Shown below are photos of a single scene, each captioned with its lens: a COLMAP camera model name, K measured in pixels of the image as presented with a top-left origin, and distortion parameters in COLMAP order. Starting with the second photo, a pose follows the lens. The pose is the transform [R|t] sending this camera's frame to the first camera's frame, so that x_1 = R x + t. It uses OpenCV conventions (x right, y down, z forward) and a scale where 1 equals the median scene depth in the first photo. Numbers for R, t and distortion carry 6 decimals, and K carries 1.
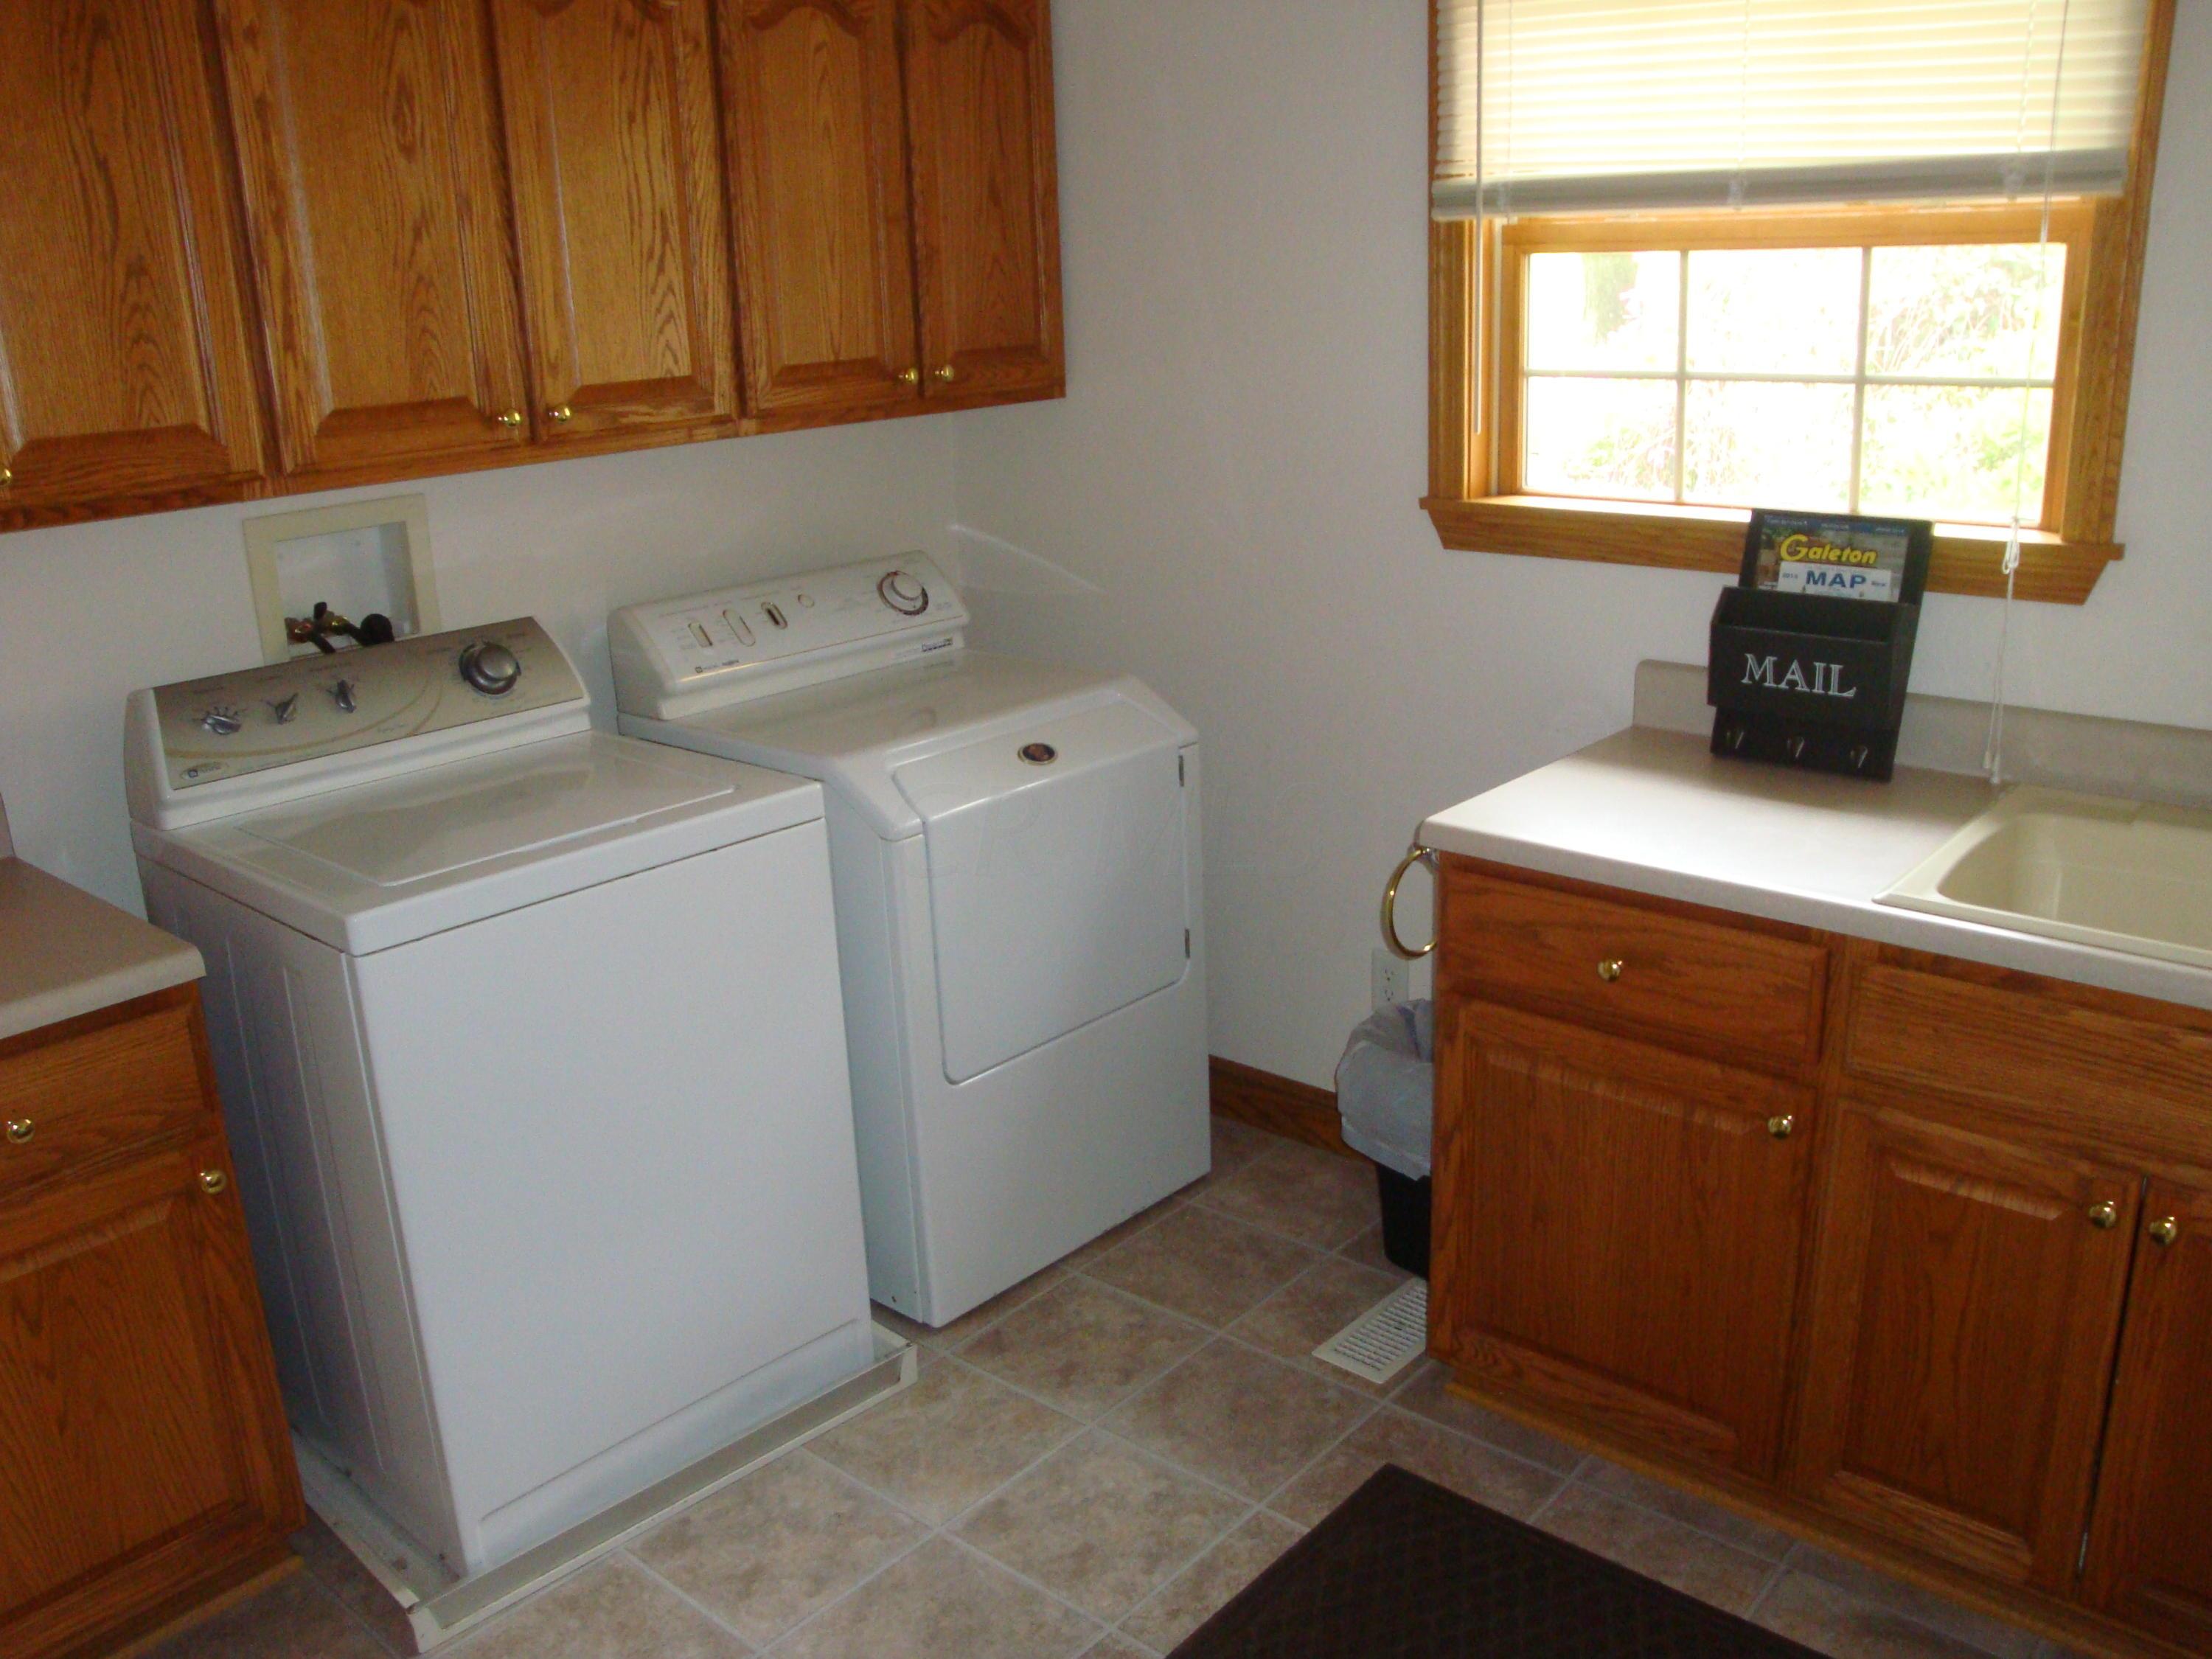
lens RADIAL K [[1854.9, 0, 1104.4], [0, 1854.9, 821.3], [0, 0, 1]] dist [-0.160613, 0.143436]
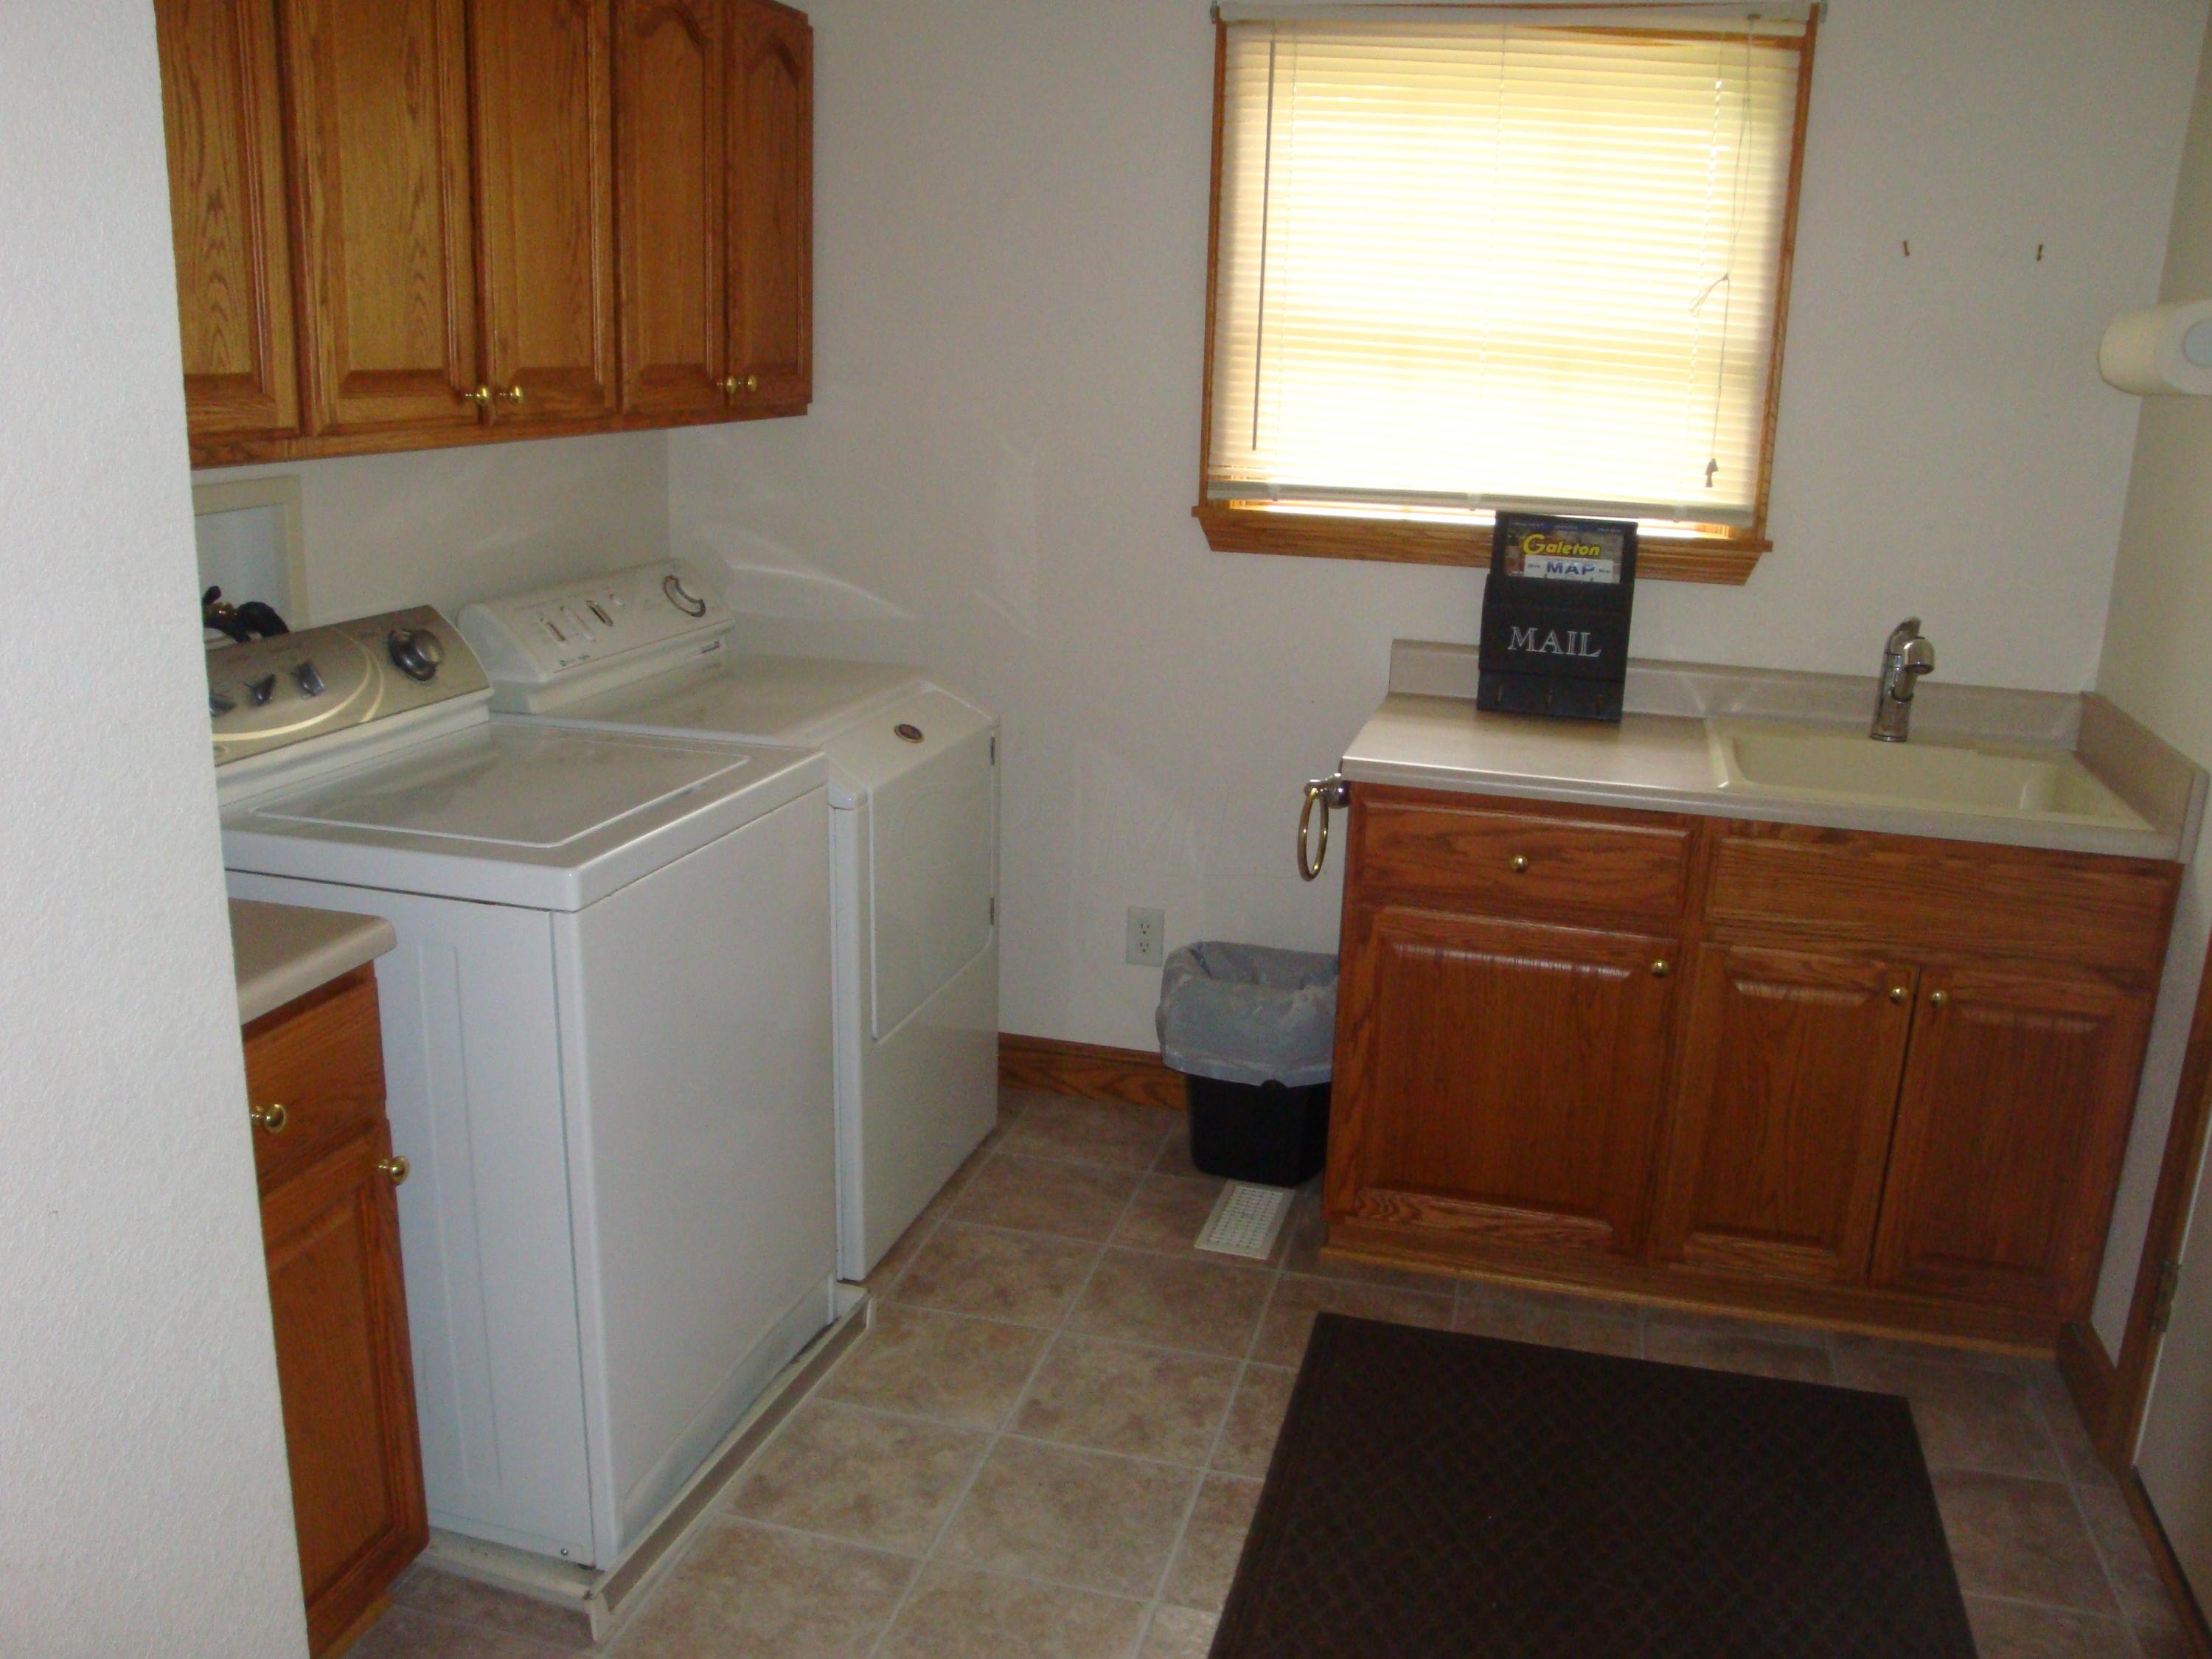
lens RADIAL K [[1843.9, 0, 1106.0], [0, 1843.9, 829.5], [0, 0, 1]] dist [-0.161749, 0.147784]
pose [[0.895368, -0.051602, 0.442326, -0.479661], [0.066711, 0.997598, -0.018657, 0.055081], [-0.440301, 0.046212, 0.896660, -0.012045]]
